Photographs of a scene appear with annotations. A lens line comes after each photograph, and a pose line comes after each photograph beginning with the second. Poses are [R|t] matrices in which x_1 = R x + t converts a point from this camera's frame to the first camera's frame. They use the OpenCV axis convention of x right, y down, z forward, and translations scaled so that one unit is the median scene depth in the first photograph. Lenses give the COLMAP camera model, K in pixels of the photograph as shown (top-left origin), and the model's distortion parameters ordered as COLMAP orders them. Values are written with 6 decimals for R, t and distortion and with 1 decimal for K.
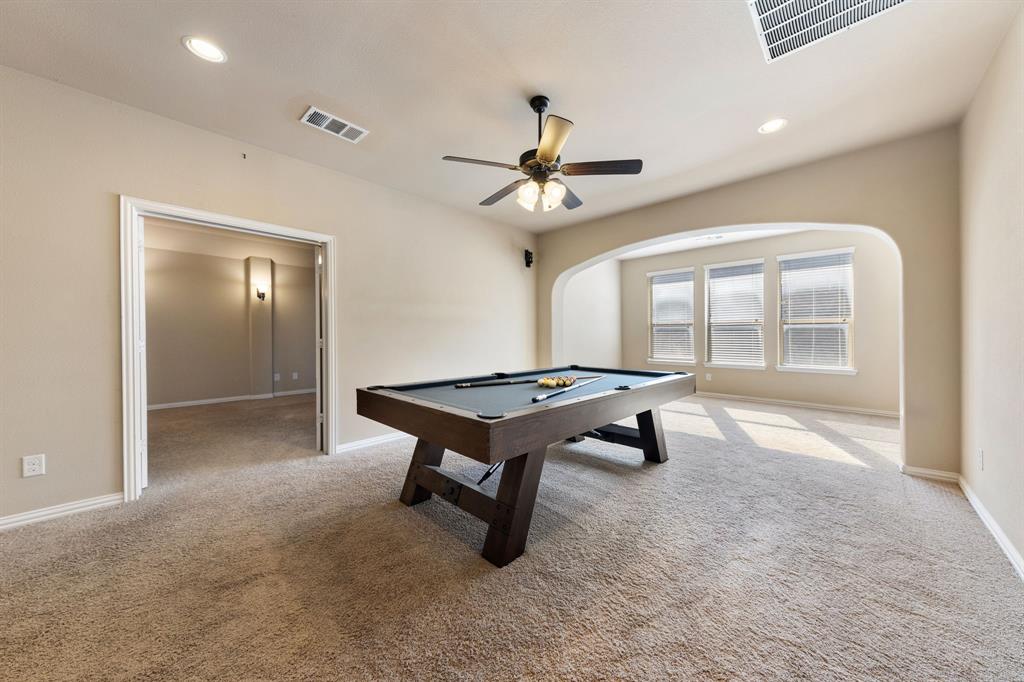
lens RADIAL K [[350.9, 0, 513.7], [0, 350.9, 337.0], [0, 0, 1]] dist [0.001038, -0.000171]
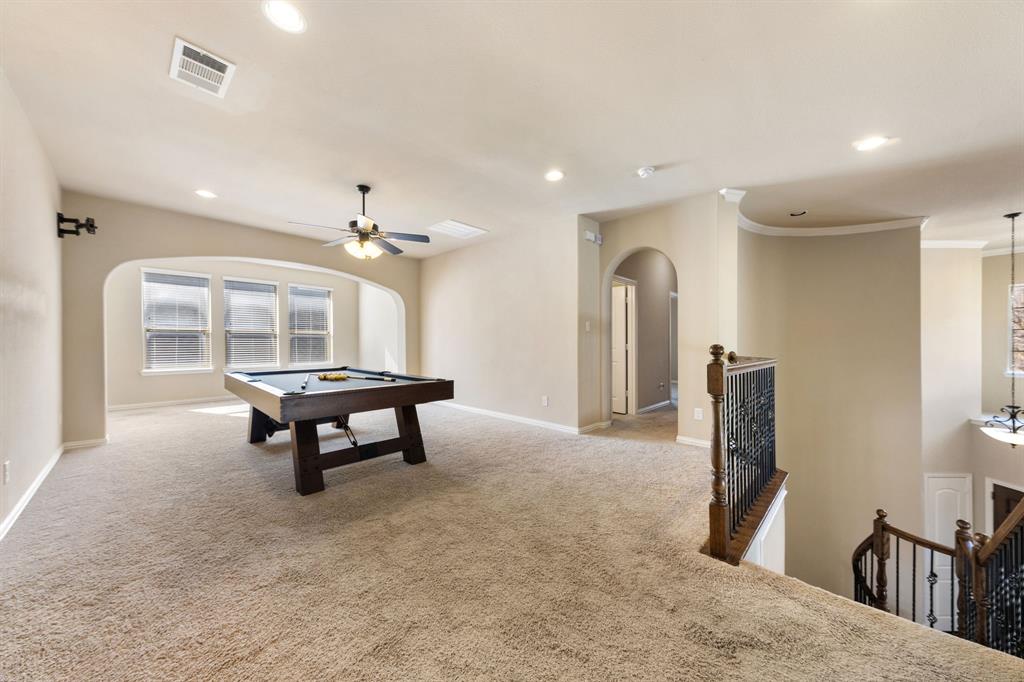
lens RADIAL K [[350.9, 0, 513.7], [0, 350.9, 337.0], [0, 0, 1]] dist [0.001038, -0.000171]
pose [[0.014326, 0.012186, 0.999823, -0.593066], [-0.003651, 0.999920, -0.012135, -0.012001], [-0.999891, -0.003477, 0.014370, 0.132147]]
